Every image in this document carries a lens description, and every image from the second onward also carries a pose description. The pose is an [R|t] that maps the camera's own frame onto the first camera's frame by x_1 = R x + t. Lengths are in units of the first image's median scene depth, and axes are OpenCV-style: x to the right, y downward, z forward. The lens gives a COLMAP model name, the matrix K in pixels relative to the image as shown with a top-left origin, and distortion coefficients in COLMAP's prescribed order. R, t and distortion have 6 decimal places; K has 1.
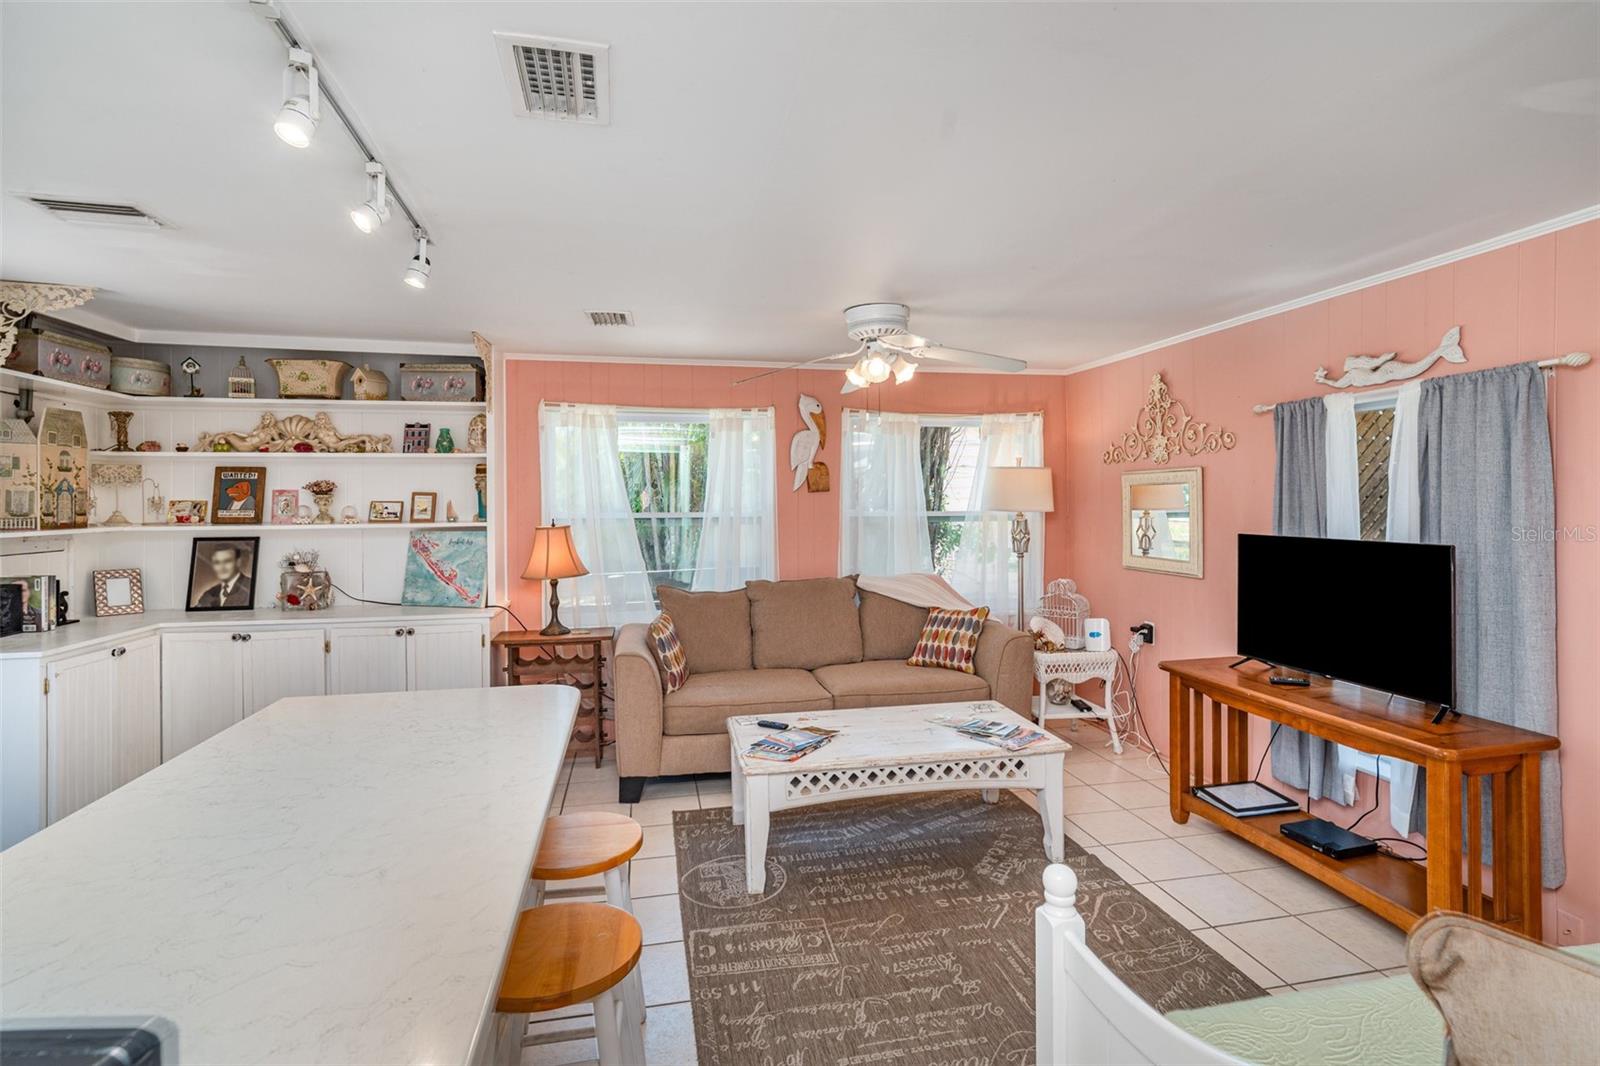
lens RADIAL K [[759.4, 0, 795.7], [0, 759.4, 501.0], [0, 0, 1]] dist [0.003908, 0.000274]
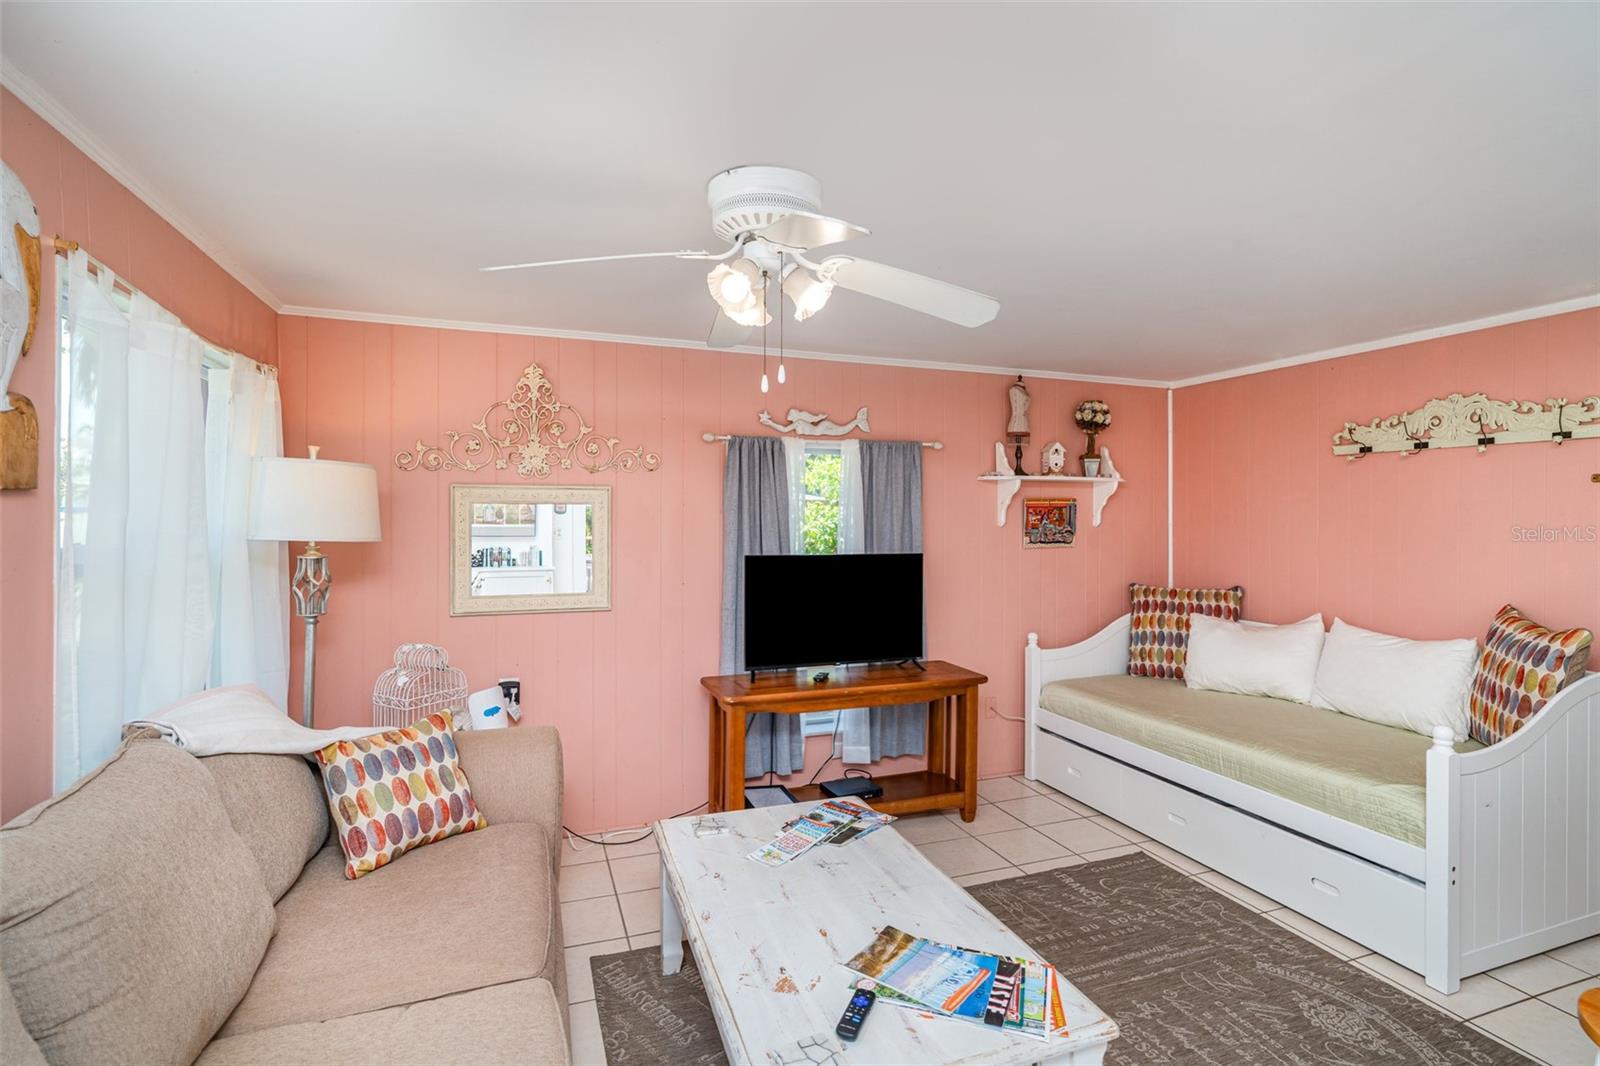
lens RADIAL K [[759.4, 0, 799.0], [0, 759.4, 524.8], [0, 0, 1]] dist [0.003908, 0.000274]
pose [[-0.137680, -0.005570, 0.990461, -0.497074], [-0.003194, 0.999981, 0.005180, -0.005464], [-0.990472, -0.002451, -0.137696, 1.129003]]
